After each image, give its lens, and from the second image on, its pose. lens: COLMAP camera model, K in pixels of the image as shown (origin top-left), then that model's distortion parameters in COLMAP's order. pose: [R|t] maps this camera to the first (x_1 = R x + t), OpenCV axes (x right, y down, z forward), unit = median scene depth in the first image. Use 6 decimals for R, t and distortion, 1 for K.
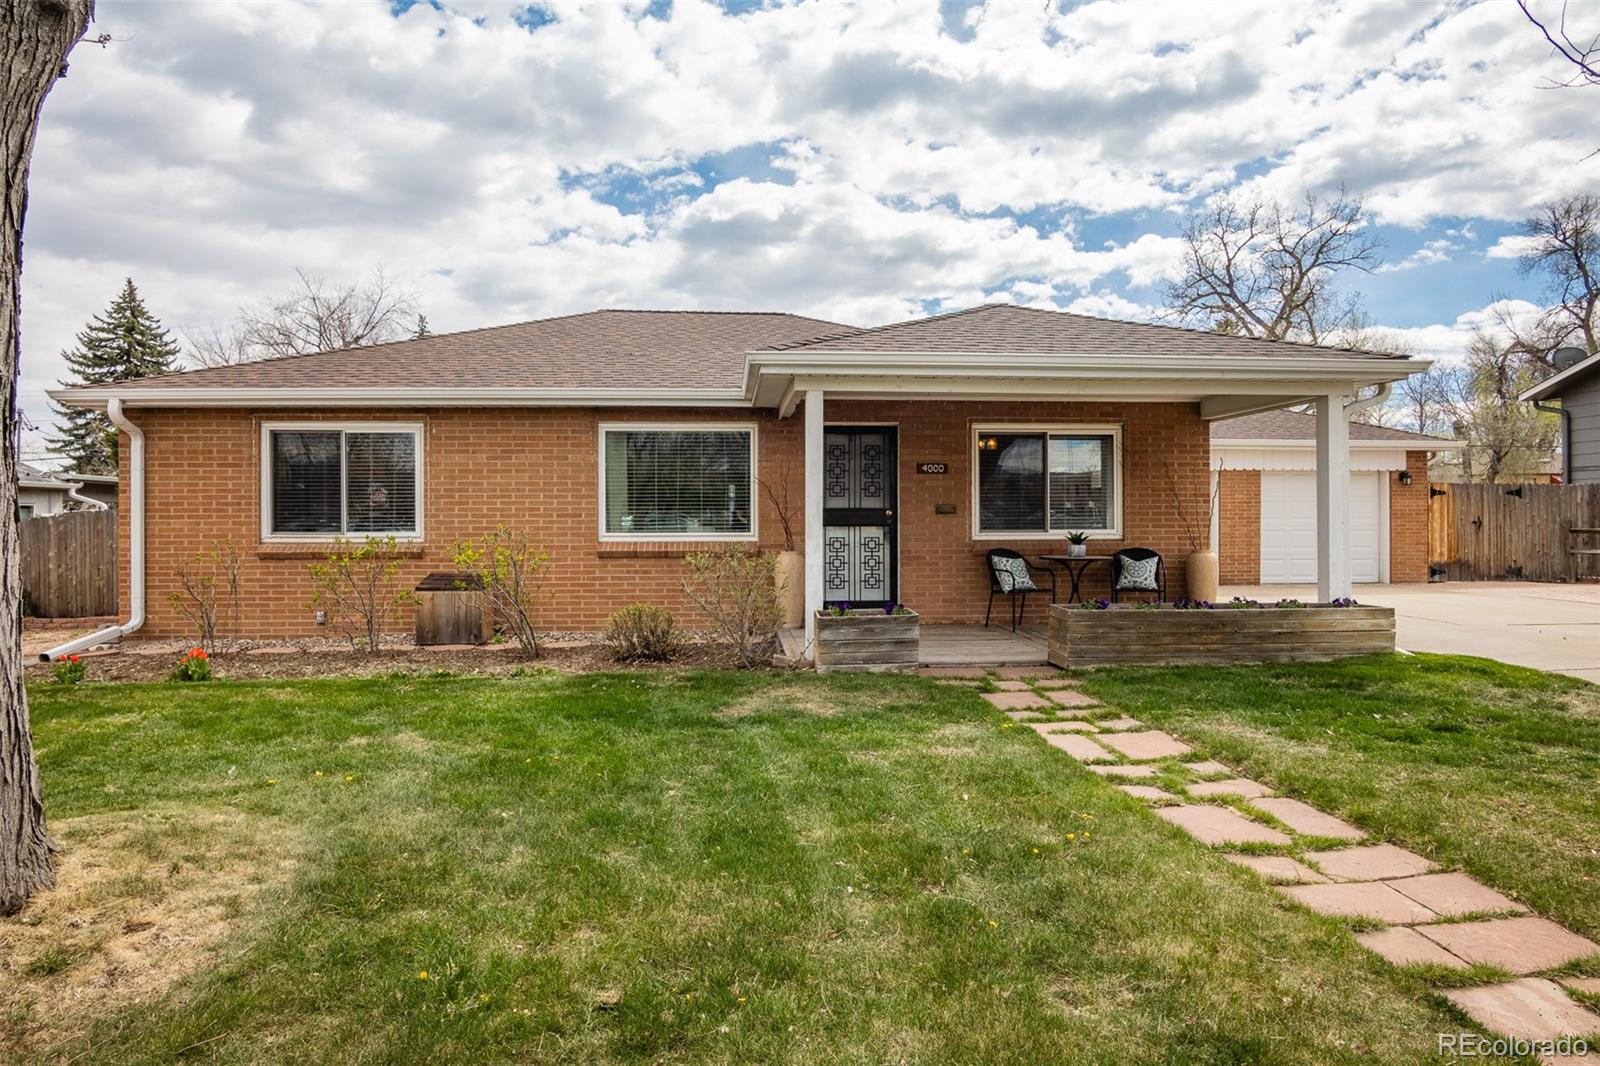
lens RADIAL K [[895.1, 0, 783.9], [0, 895.1, 532.5], [0, 0, 1]] dist [-0.031938, 0.007655]
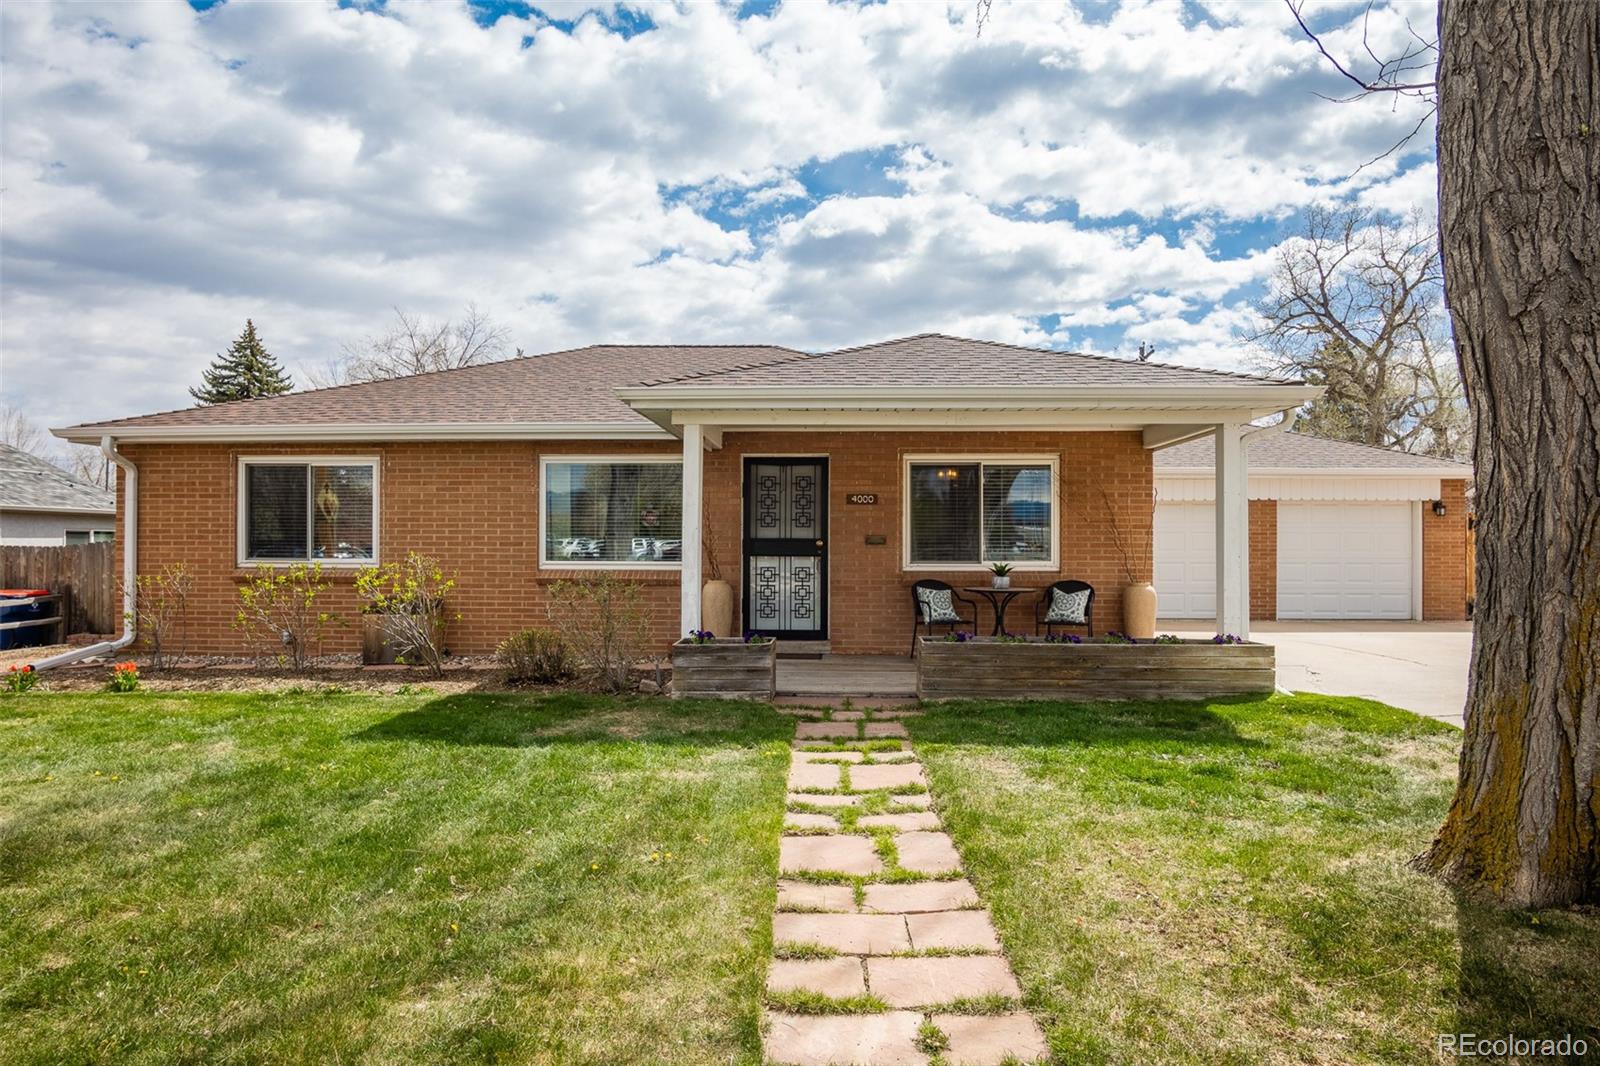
lens RADIAL K [[895.1, 0, 794.7], [0, 895.1, 563.5], [0, 0, 1]] dist [-0.031938, 0.007655]
pose [[0.994444, 0.008021, -0.104959, 0.201382], [-0.007720, 0.999965, 0.003274, -0.002005], [0.104982, -0.002446, 0.994471, -0.006798]]
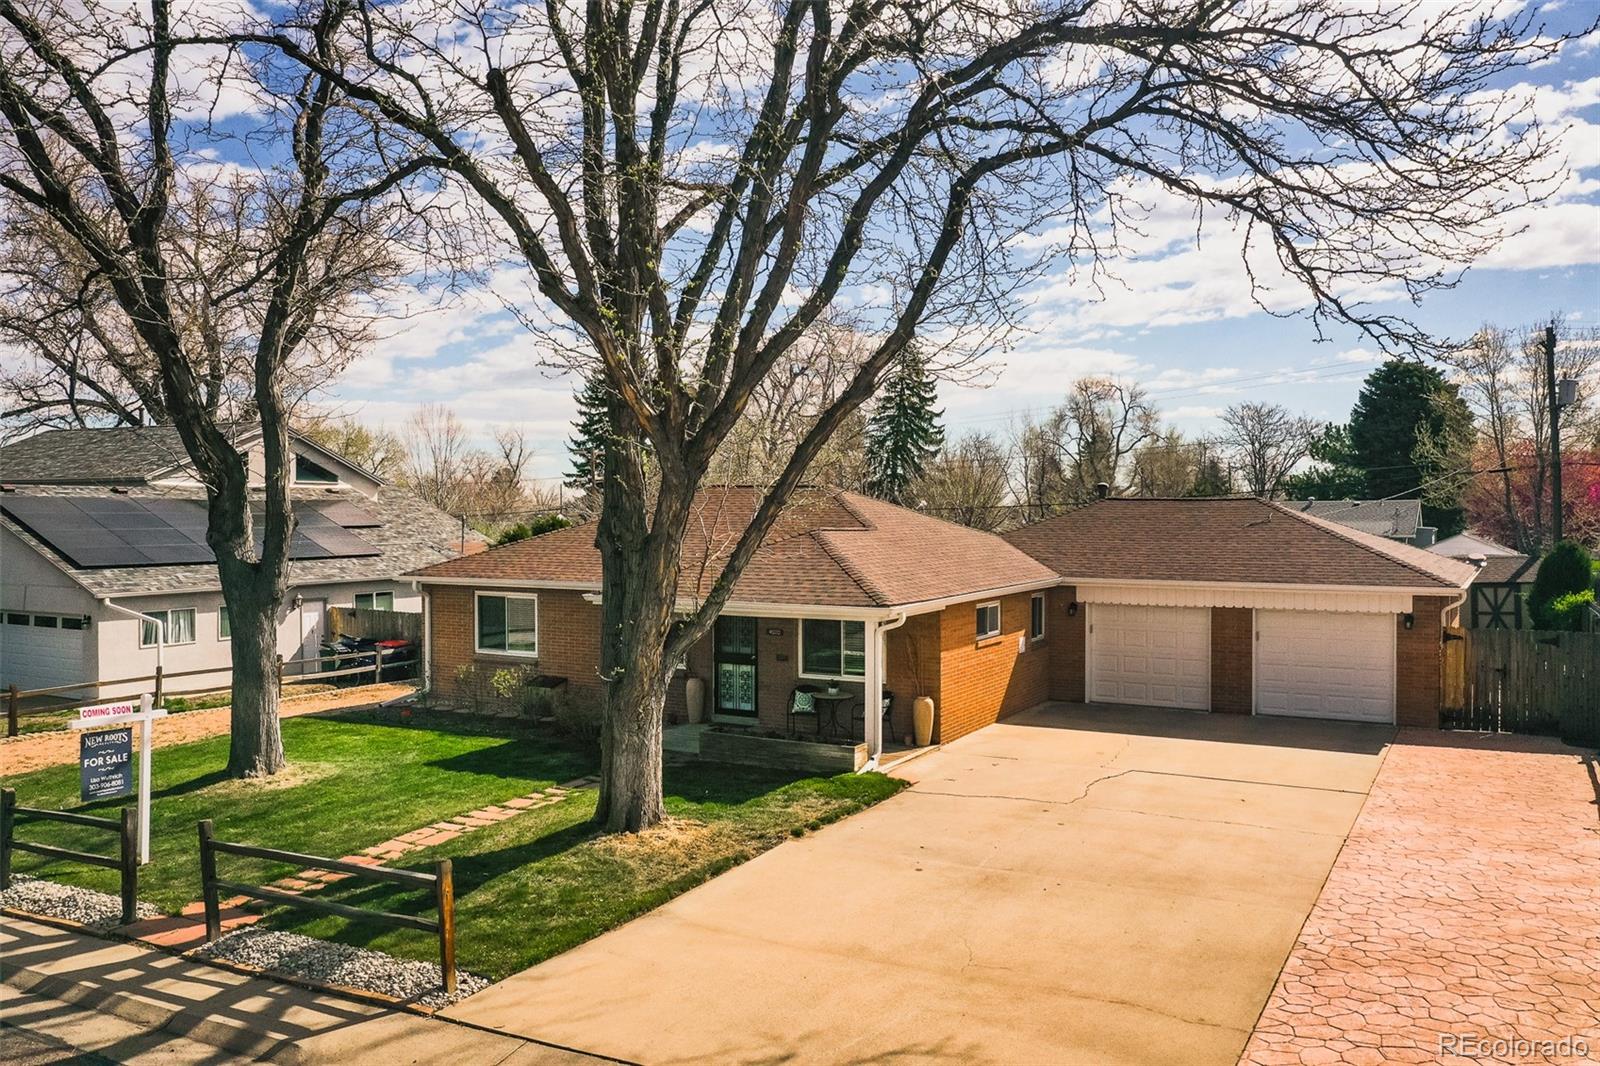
lens RADIAL K [[1225.0, 0, 797.9], [0, 1225.0, 537.8], [0, 0, 1]] dist [-0.025446, 0.001190]
pose [[0.845332, 0.012346, -0.534098, 1.413379], [-0.008807, 0.999919, 0.009175, -0.268346], [0.534168, -0.003052, 0.845373, -0.867247]]
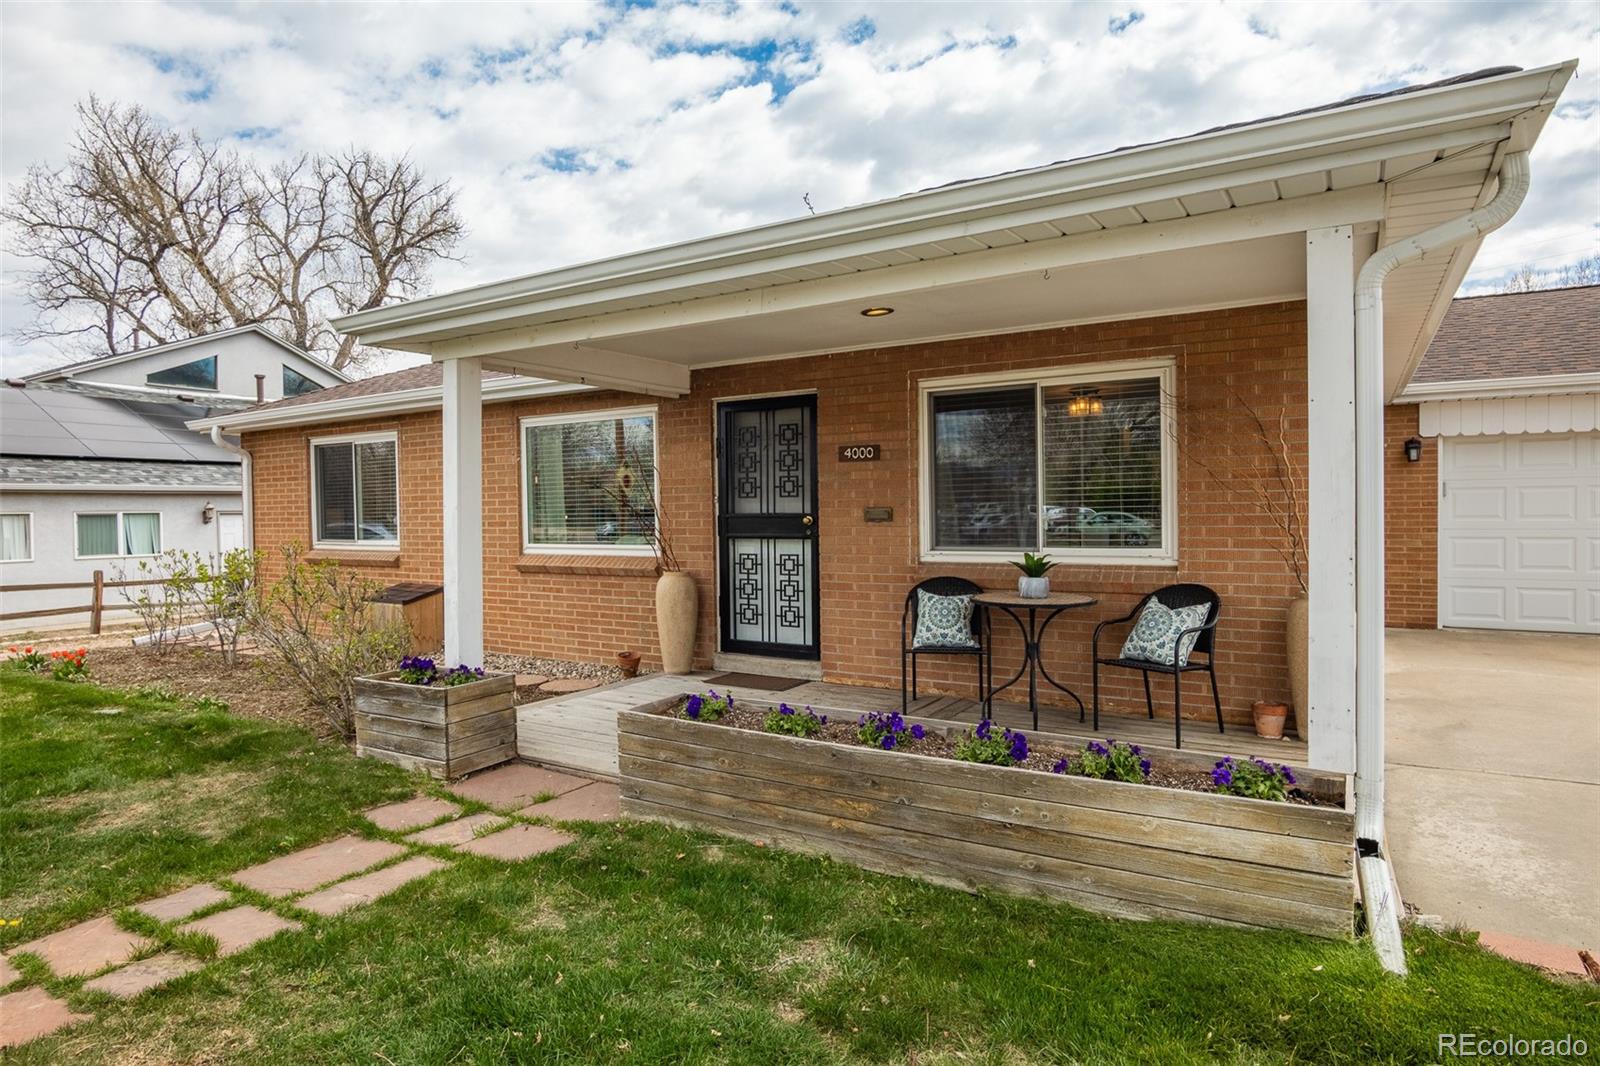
lens RADIAL K [[895.1, 0, 793.9], [0, 895.1, 535.7], [0, 0, 1]] dist [-0.031938, 0.007655]
pose [[0.822666, 0.008155, -0.568467, 0.517641], [0.001569, 0.999861, 0.016616, -0.021757], [0.568523, -0.014561, 0.822538, 0.433815]]
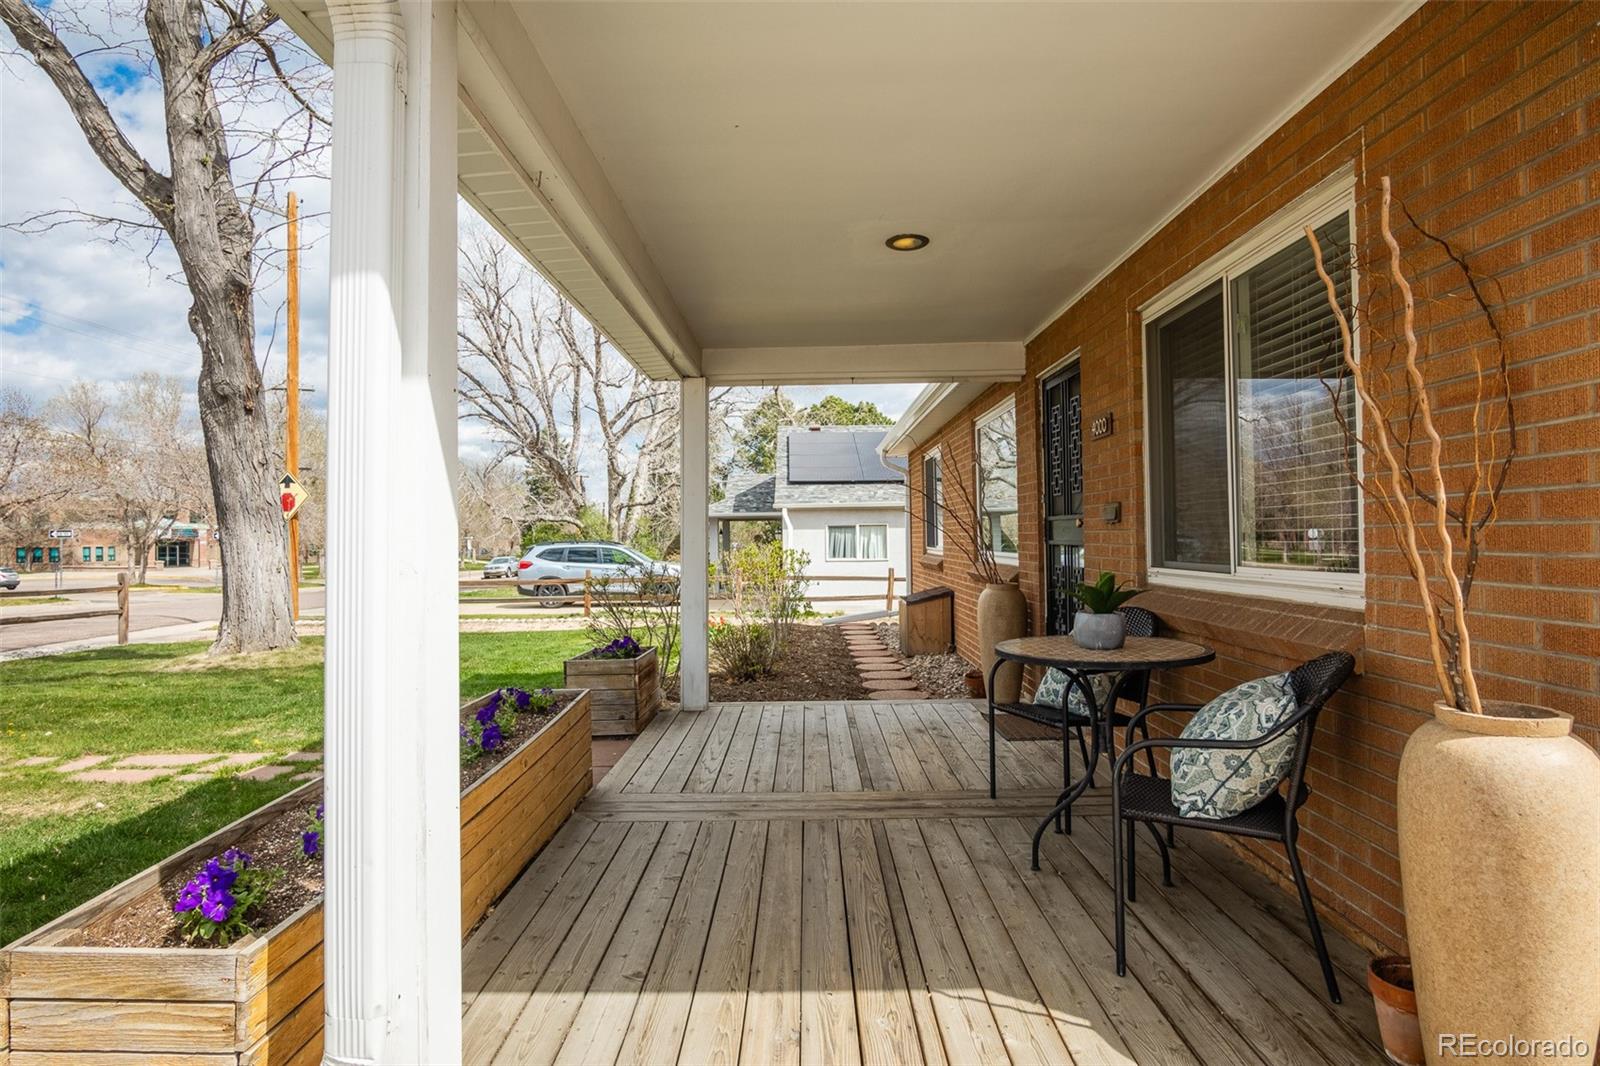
lens RADIAL K [[895.1, 0, 800.1], [0, 895.1, 538.4], [0, 0, 1]] dist [-0.031938, 0.007655]
pose [[-0.057147, 0.006105, -0.998347, 0.663382], [0.008789, 0.999946, 0.005612, -0.017106], [0.998327, -0.008454, -0.057198, 0.889335]]
